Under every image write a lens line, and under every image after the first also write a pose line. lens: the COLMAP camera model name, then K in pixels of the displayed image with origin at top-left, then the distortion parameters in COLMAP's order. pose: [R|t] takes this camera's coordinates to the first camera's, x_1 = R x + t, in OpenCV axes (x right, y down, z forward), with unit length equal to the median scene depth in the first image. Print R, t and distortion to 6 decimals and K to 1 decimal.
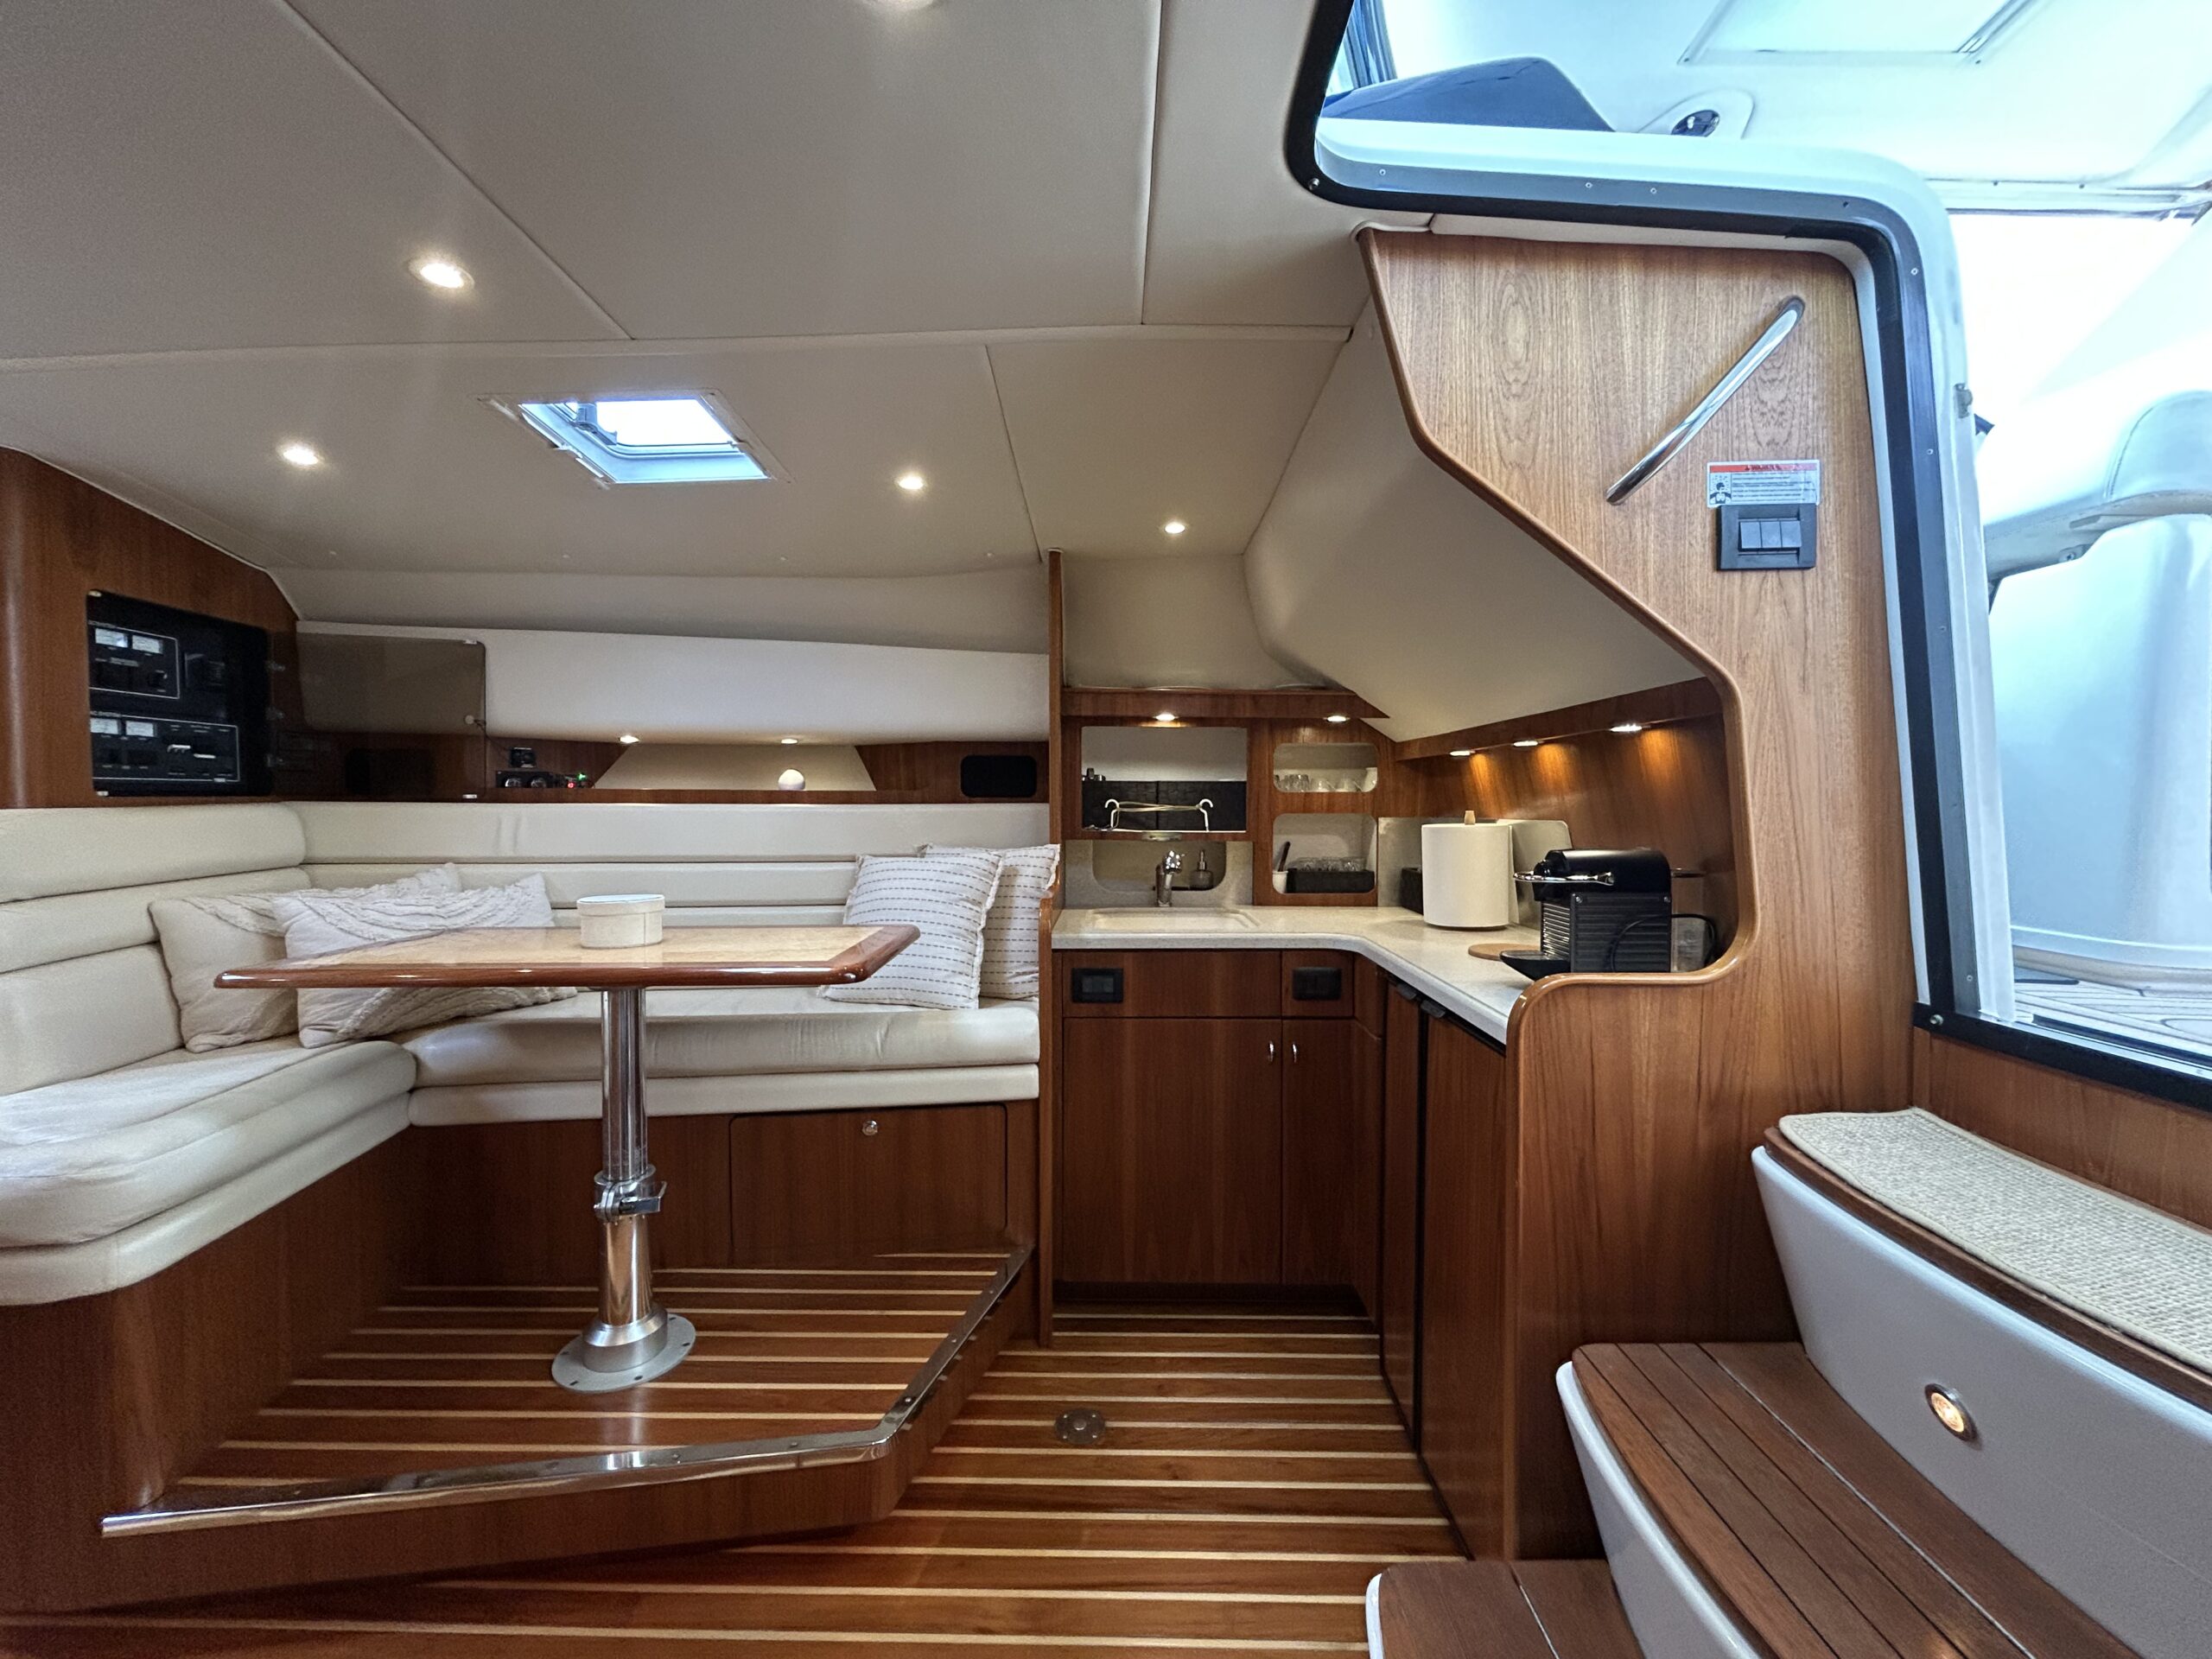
lens RADIAL K [[895.7, 0, 1104.6], [0, 895.7, 828.5], [0, 0, 1]] dist [-0.003914, 0.001025]
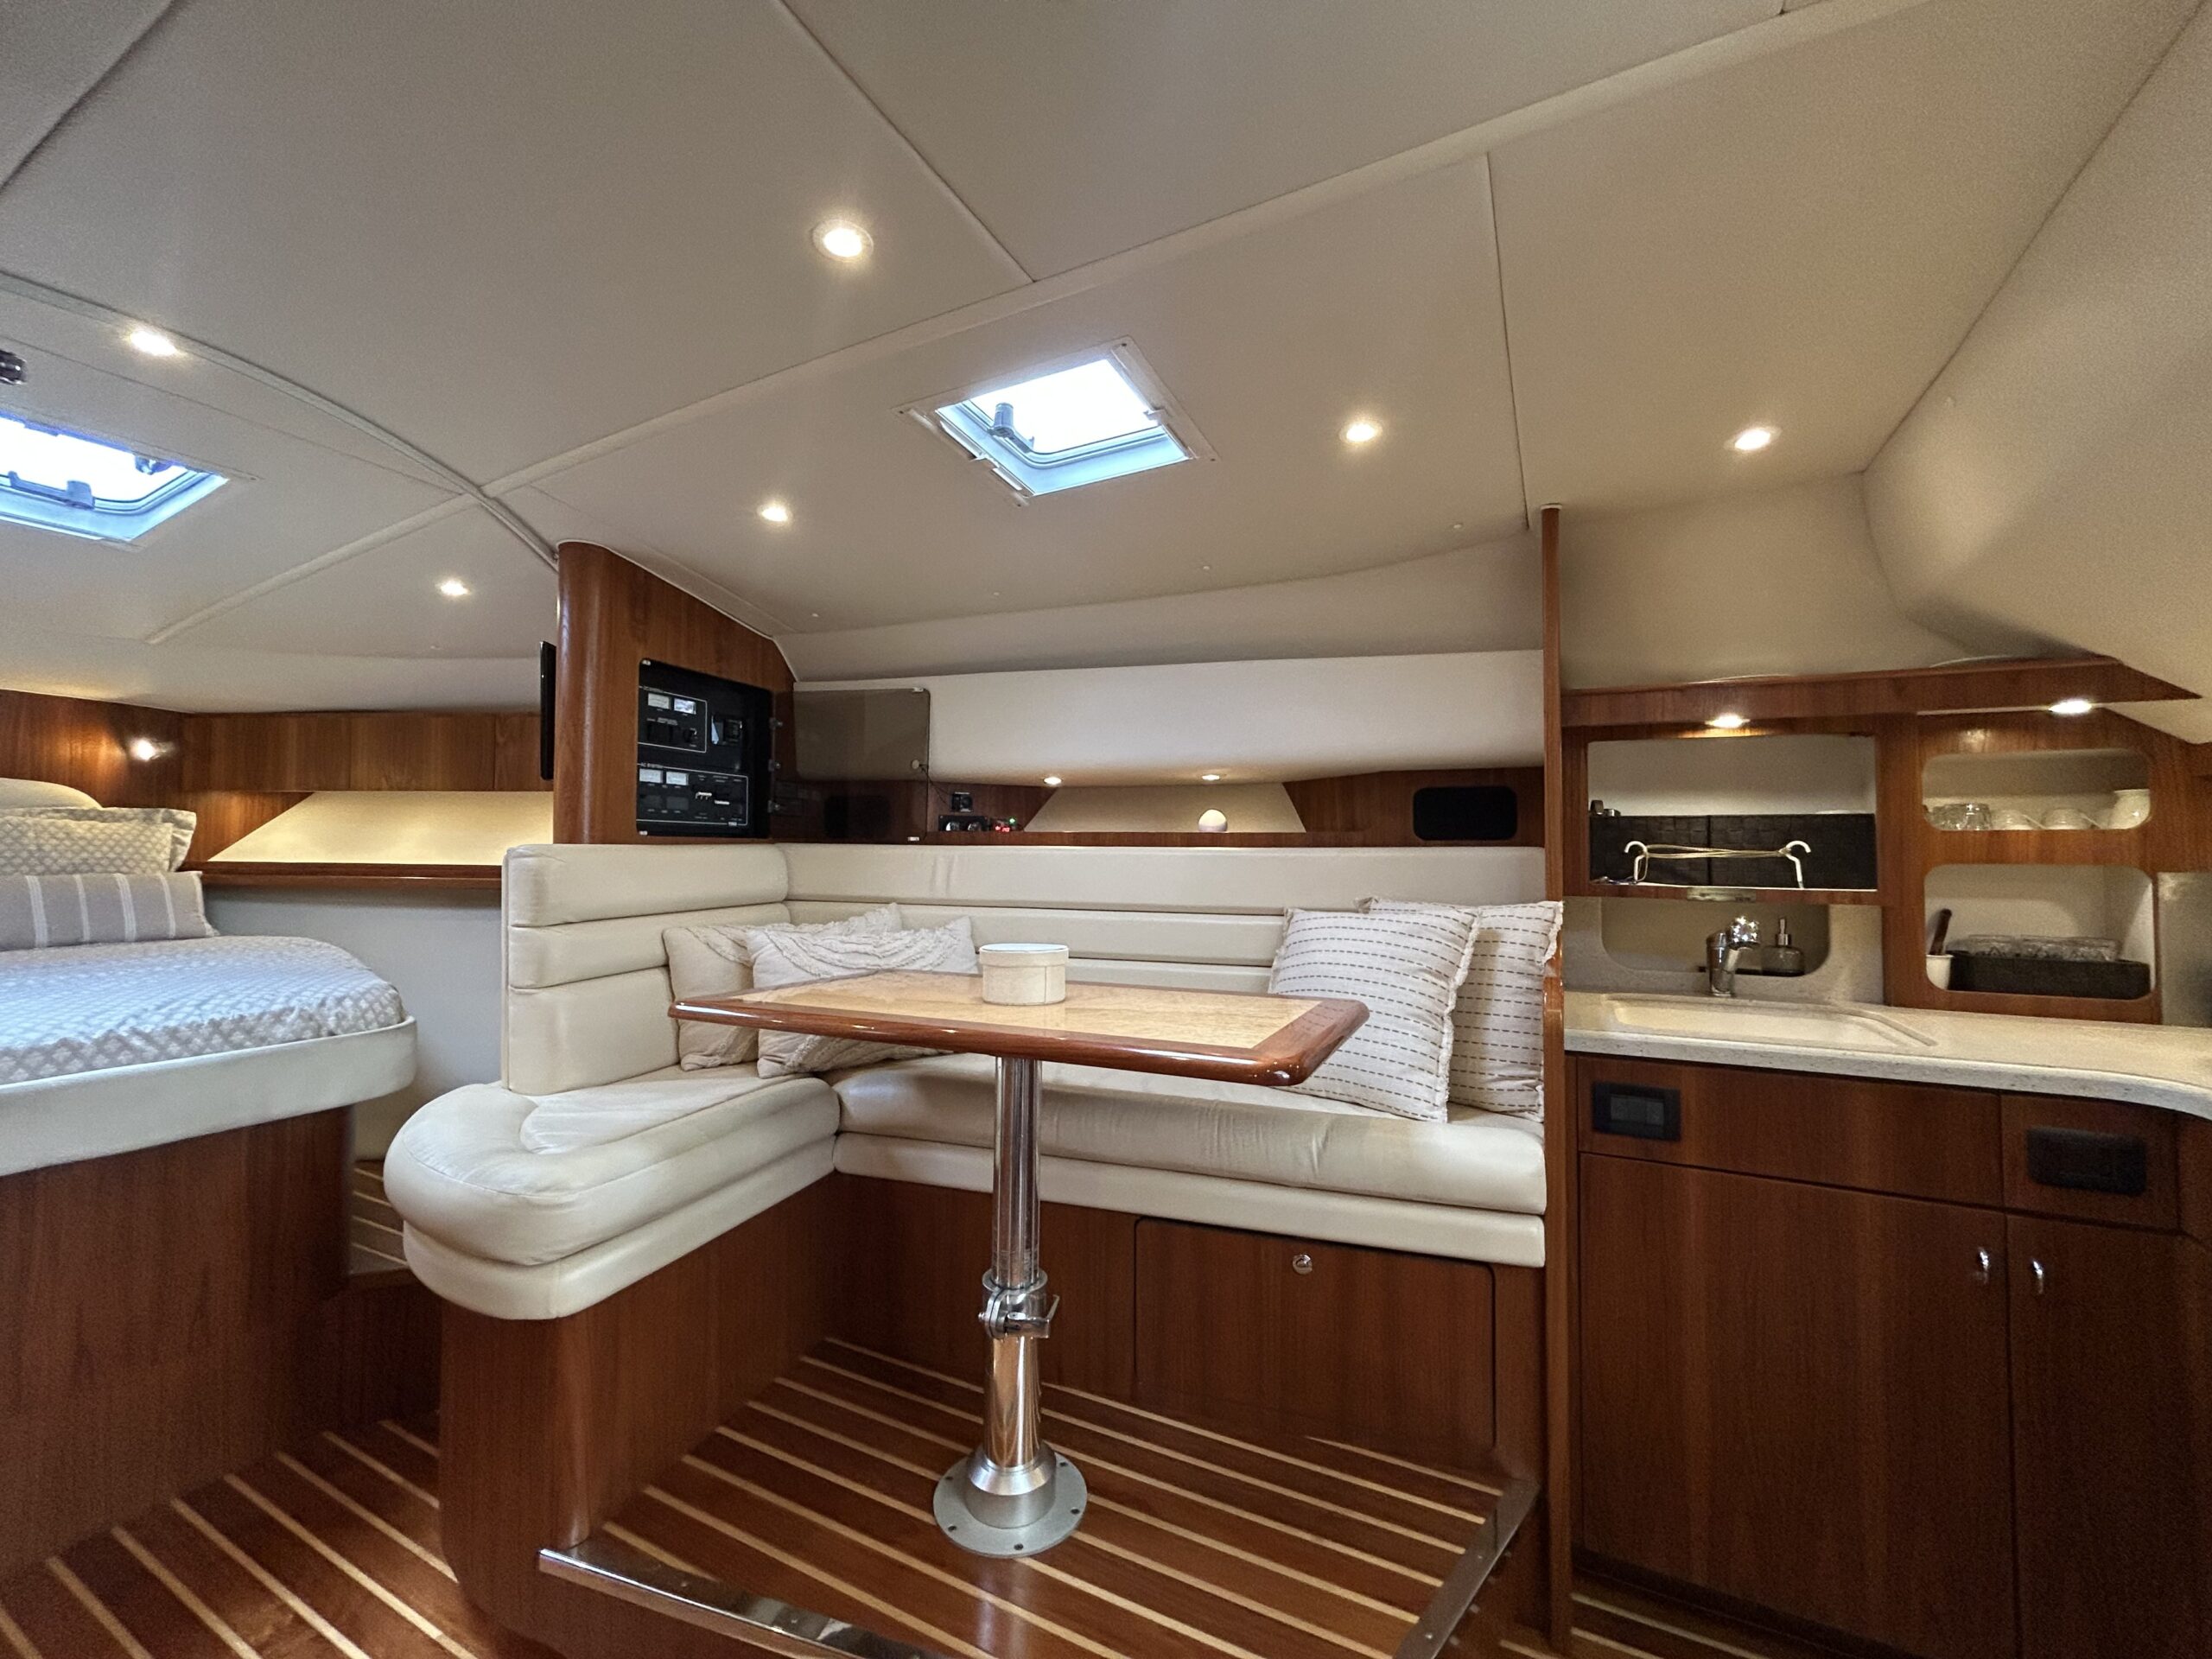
lens RADIAL K [[895.7, 0, 1098.2], [0, 895.7, 828.0], [0, 0, 1]] dist [-0.003914, 0.001025]
pose [[0.893112, -0.008605, -0.449753, -0.066587], [-0.020260, 0.998033, -0.059327, 0.009909], [0.449379, 0.062098, 0.891180, 0.204152]]
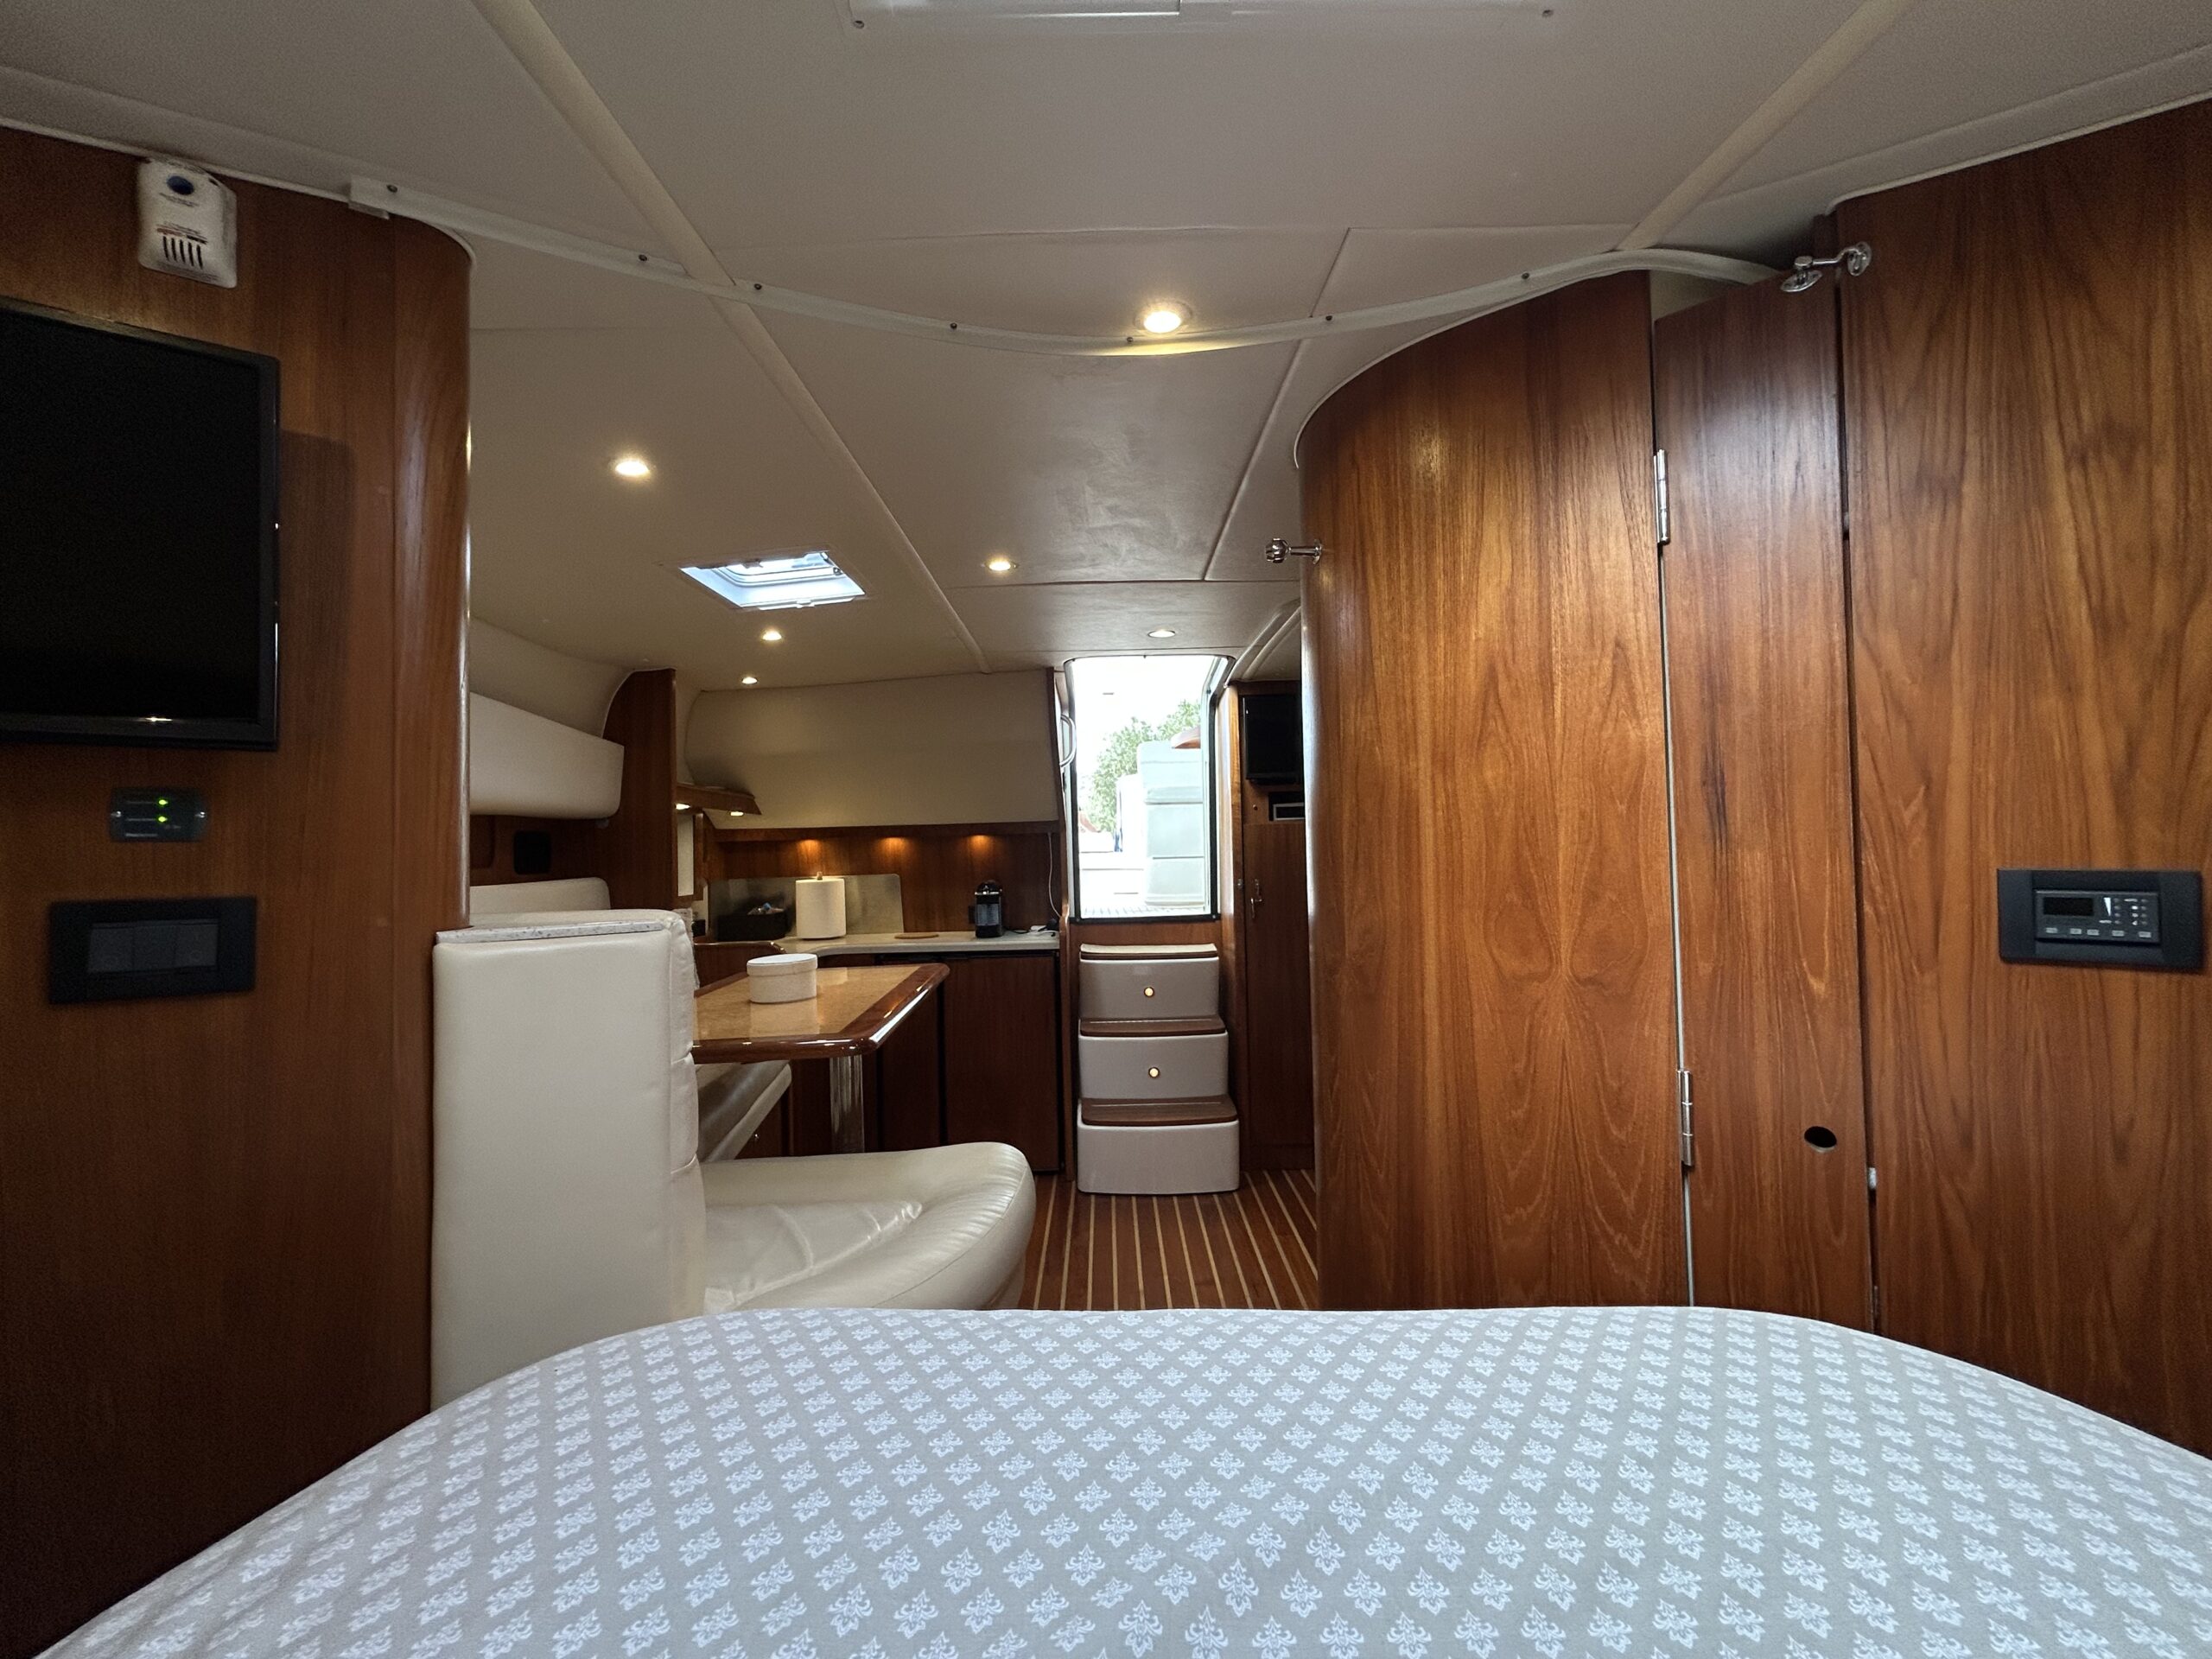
lens RADIAL K [[895.7, 0, 1103.5], [0, 895.7, 823.5], [0, 0, 1]] dist [-0.003914, 0.001025]
pose [[-0.003682, 0.035604, 0.999359, -1.449658], [0.059322, 0.997614, -0.035324, -0.022614], [-0.998232, 0.059154, -0.005785, 0.476365]]
